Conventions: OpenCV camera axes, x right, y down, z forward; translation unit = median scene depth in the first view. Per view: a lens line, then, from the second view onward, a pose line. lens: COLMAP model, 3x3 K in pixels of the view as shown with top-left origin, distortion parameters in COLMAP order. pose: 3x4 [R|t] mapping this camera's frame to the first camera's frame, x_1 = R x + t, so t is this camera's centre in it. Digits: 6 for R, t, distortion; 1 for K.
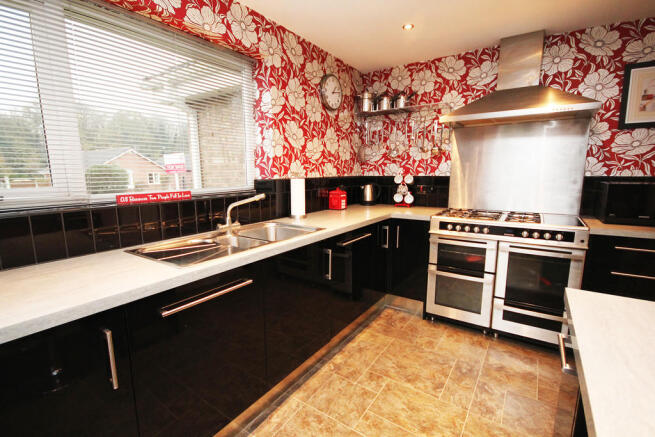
lens RADIAL K [[305.7, 0, 322.7], [0, 305.7, 227.4], [0, 0, 1]] dist [-0.000135, -0.007310]
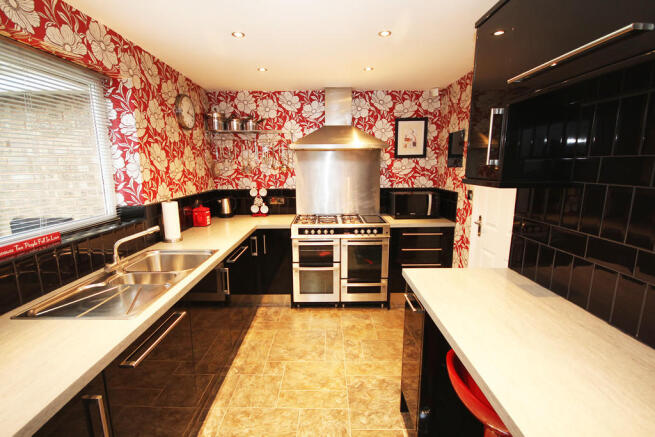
lens RADIAL K [[305.7, 0, 329.6], [0, 305.7, 230.2], [0, 0, 1]] dist [-0.000135, -0.007310]
pose [[0.818011, -0.118226, 0.562922, -0.232203], [0.104050, 0.992918, 0.057335, -0.074209], [-0.565714, 0.011672, 0.824519, -0.111601]]
